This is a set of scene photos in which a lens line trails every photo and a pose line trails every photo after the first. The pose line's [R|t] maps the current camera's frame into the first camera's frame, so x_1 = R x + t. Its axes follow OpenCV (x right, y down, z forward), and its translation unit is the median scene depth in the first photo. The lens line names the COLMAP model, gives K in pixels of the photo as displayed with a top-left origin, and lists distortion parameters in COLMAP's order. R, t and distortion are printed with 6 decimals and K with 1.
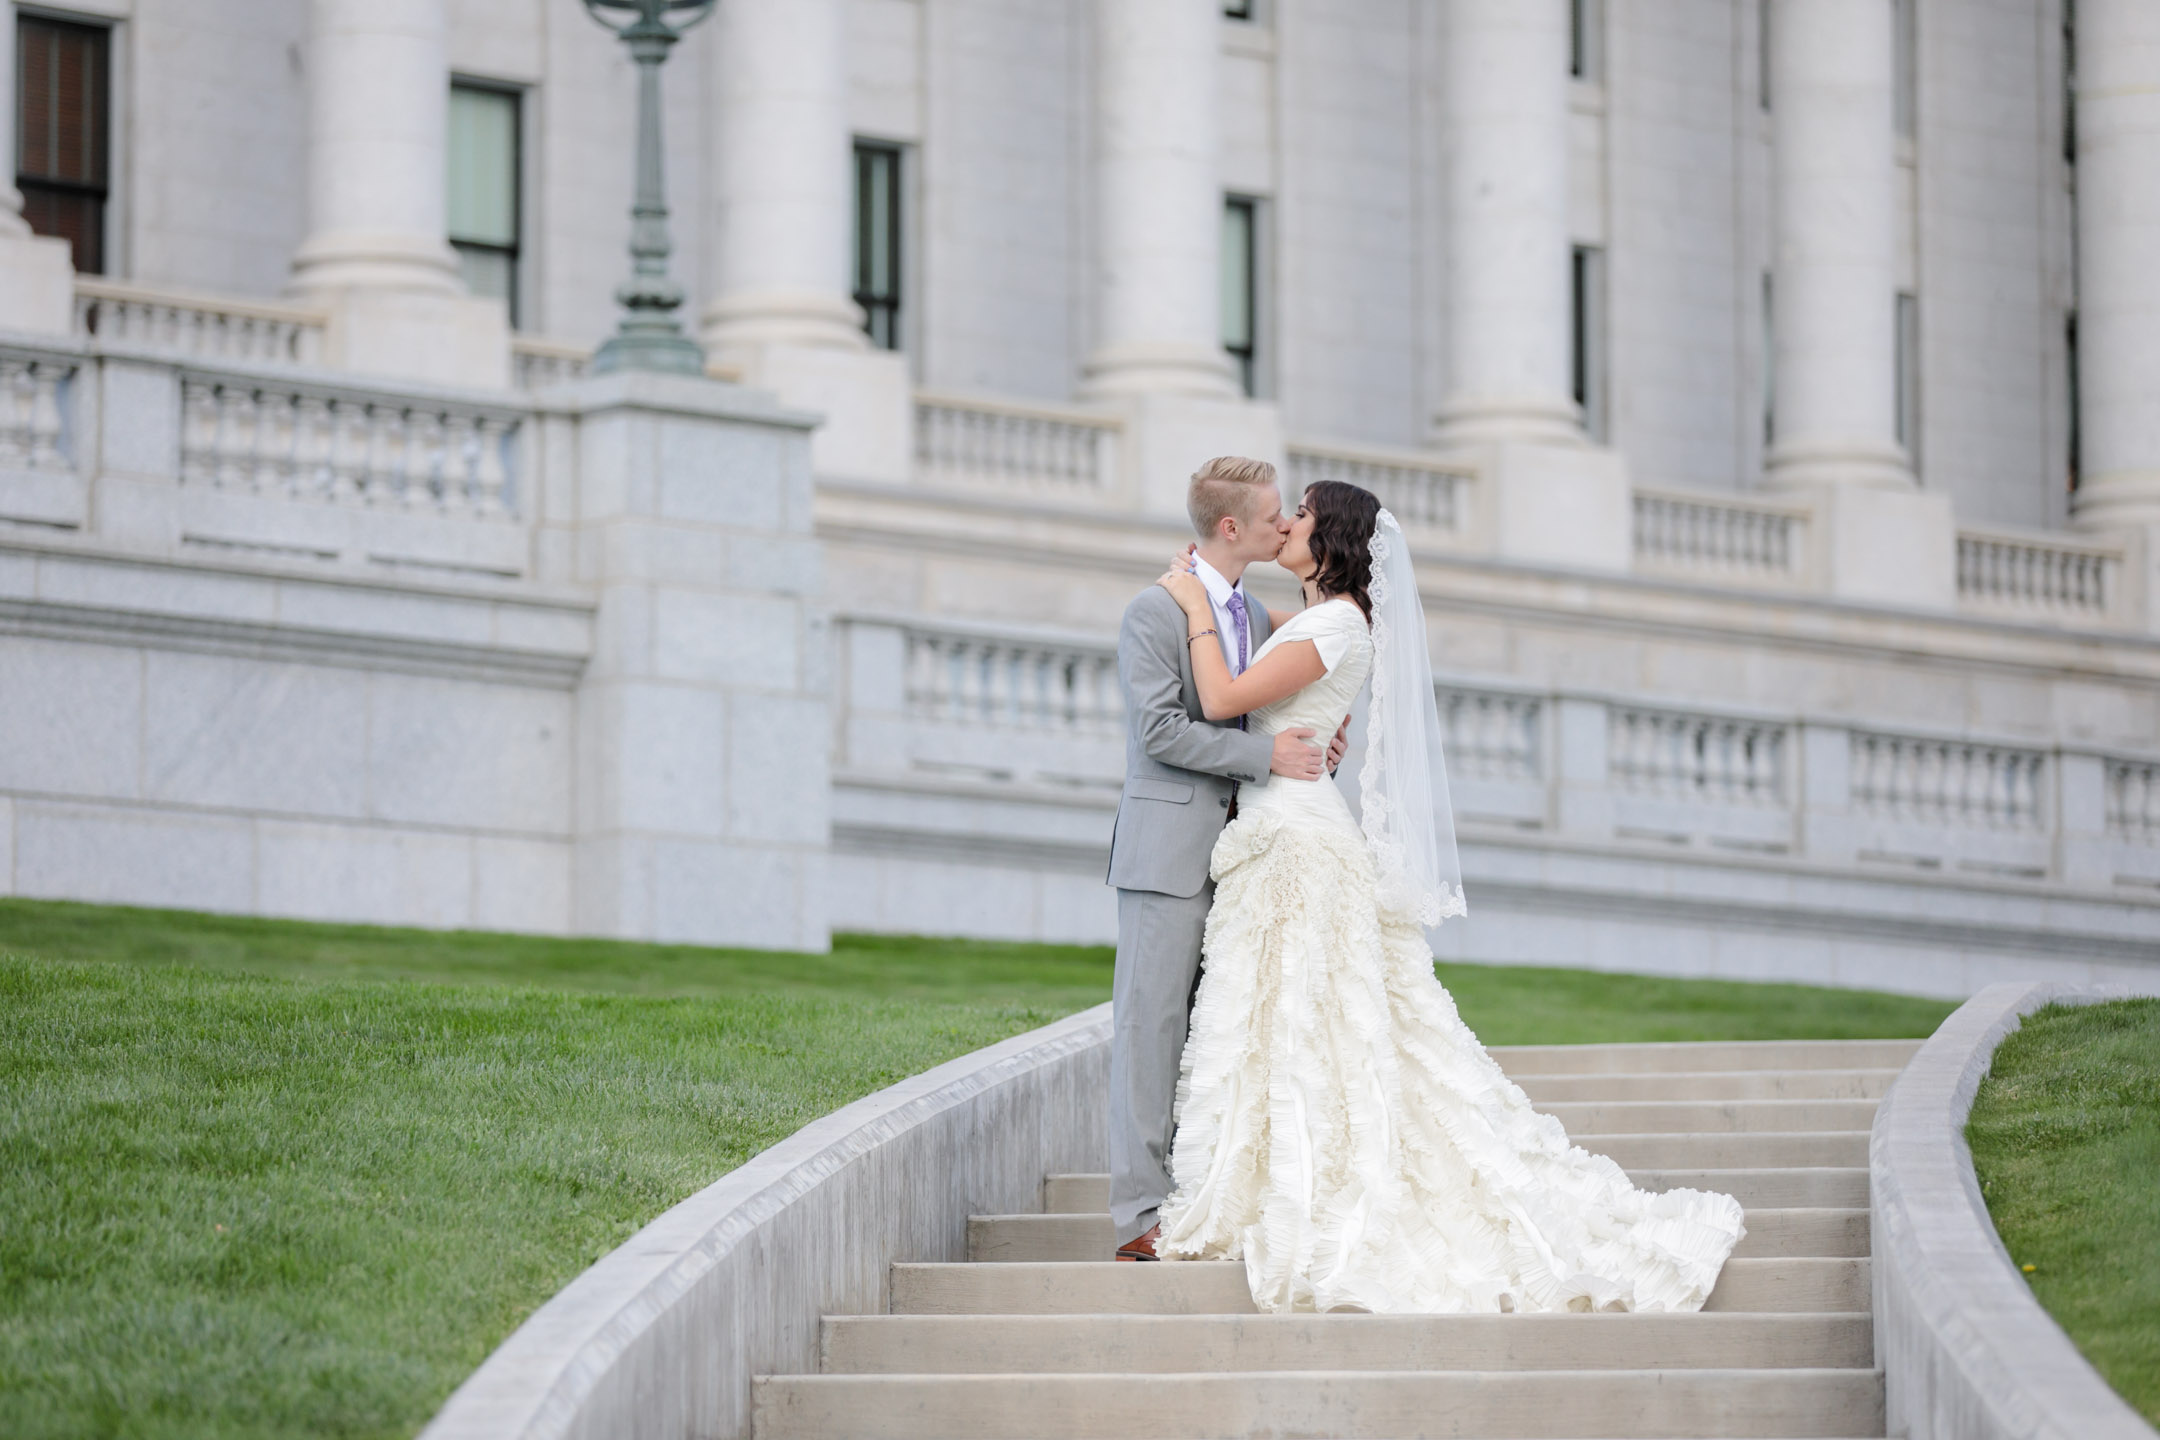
lens RADIAL K [[8467.6, 0, 1080.0], [0, 8467.6, 720.0], [0, 0, 1]] dist [0.073982, 7.098064]
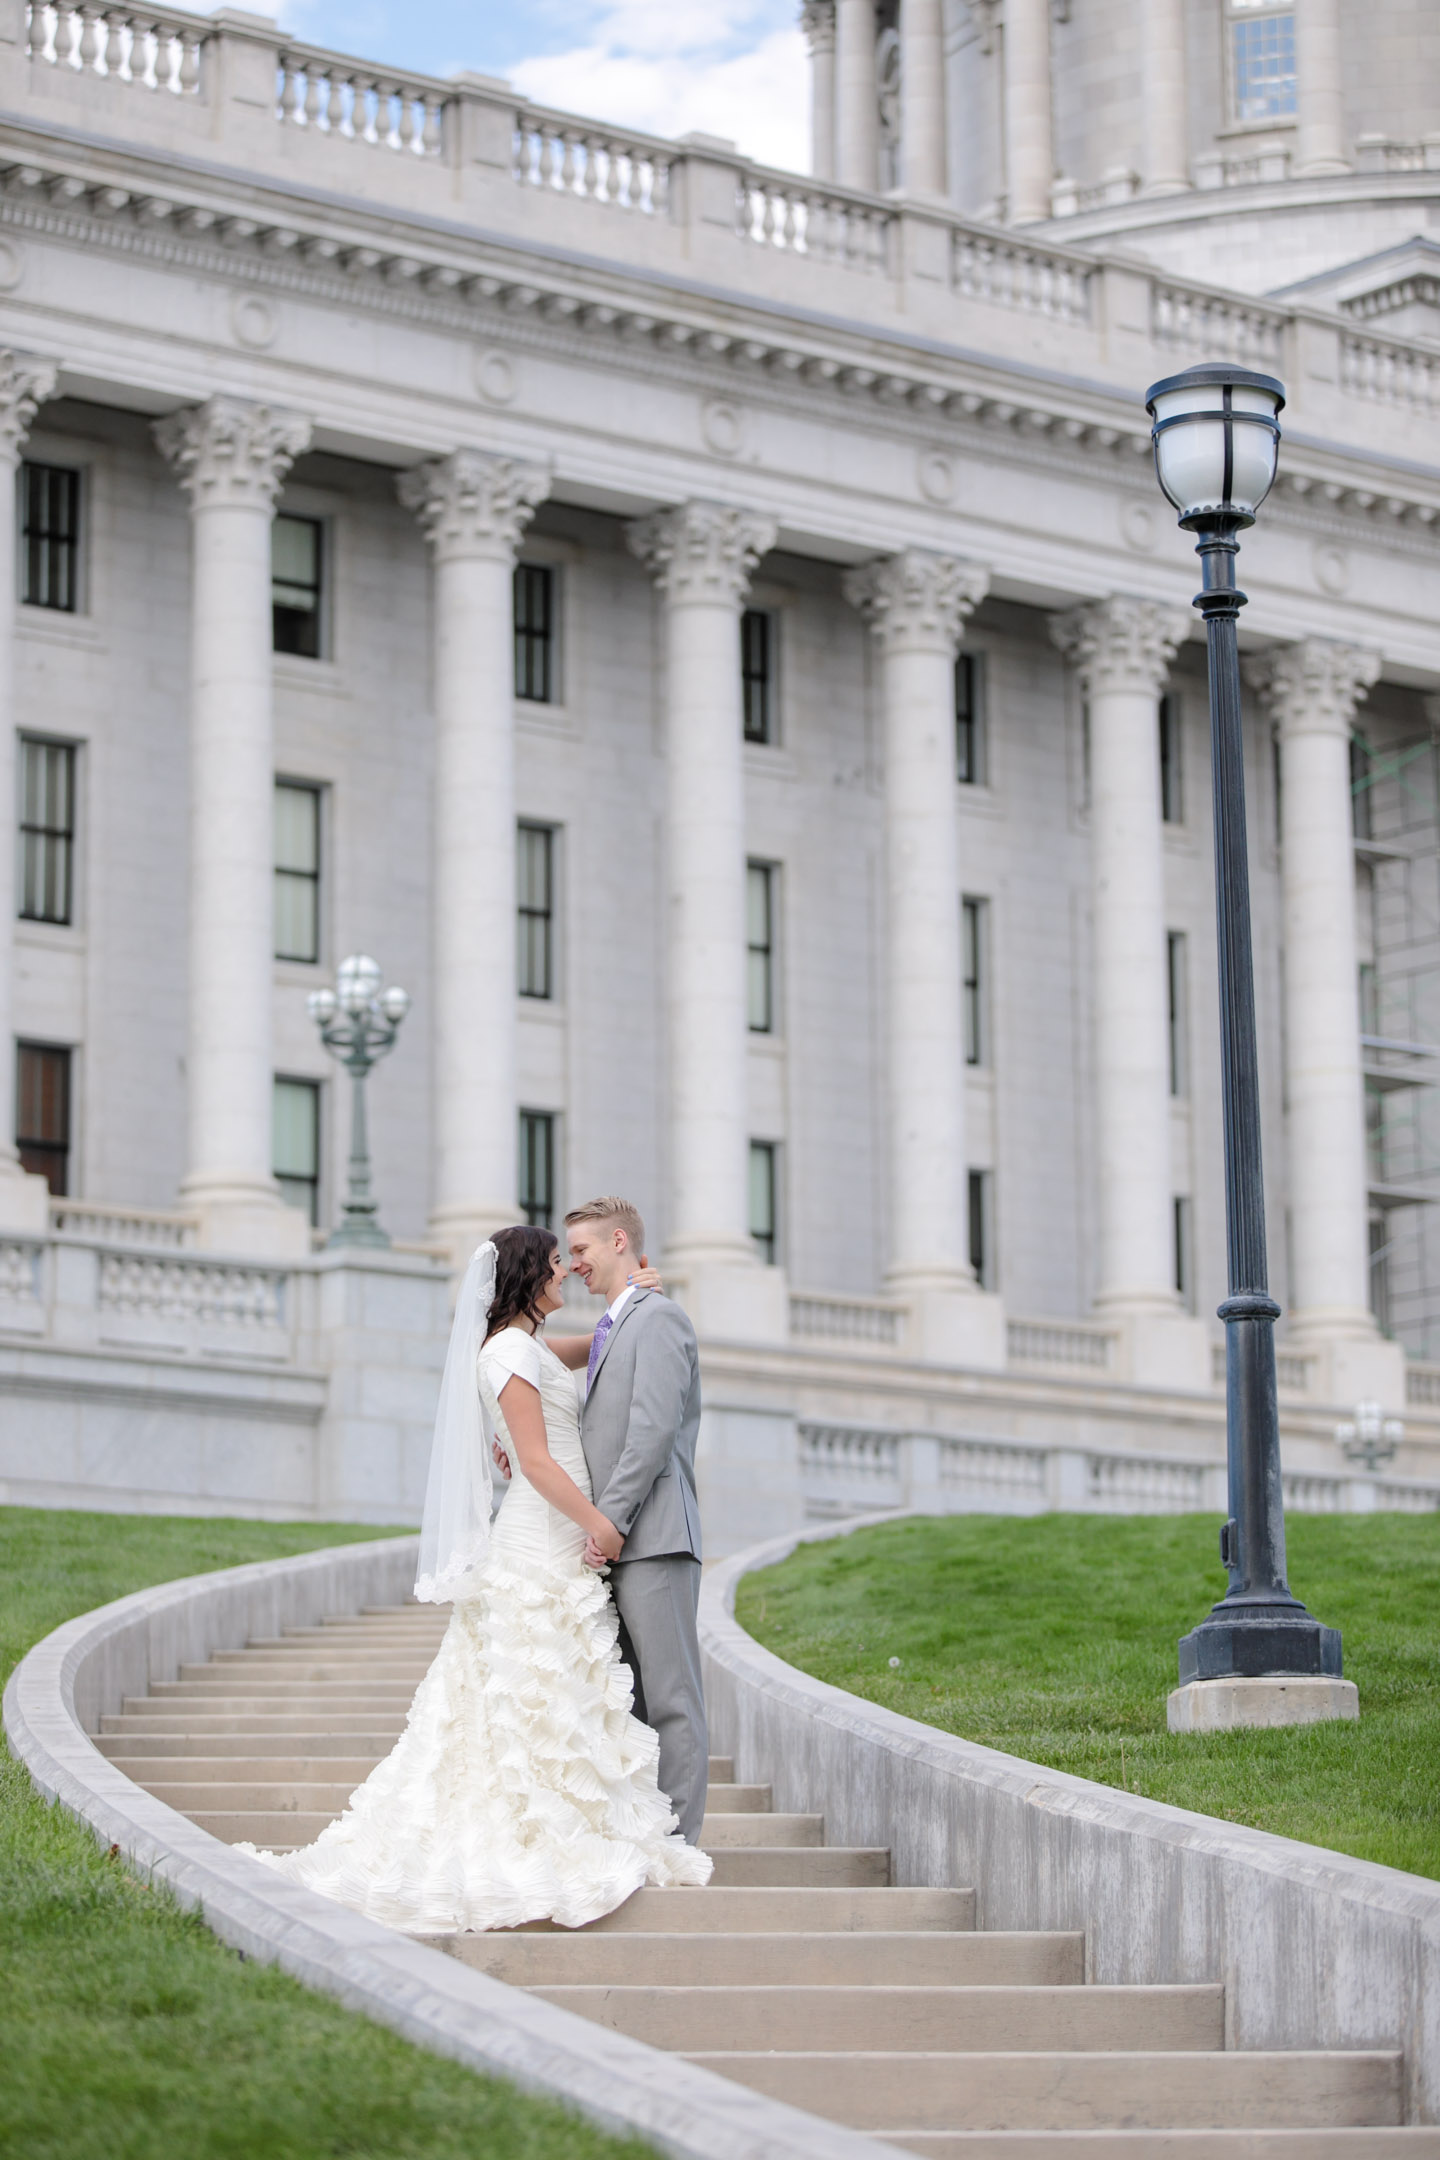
lens RADIAL K [[6229.0, 0, 720.0], [0, 6229.0, 1080.0], [0, 0, 1]] dist [-0.106600, 0.002655]
pose [[0.999862, -0.010087, -0.013227, 0.044352], [0.009137, 0.997504, -0.070014, 0.016841], [0.013900, 0.069884, 0.997458, -0.324745]]
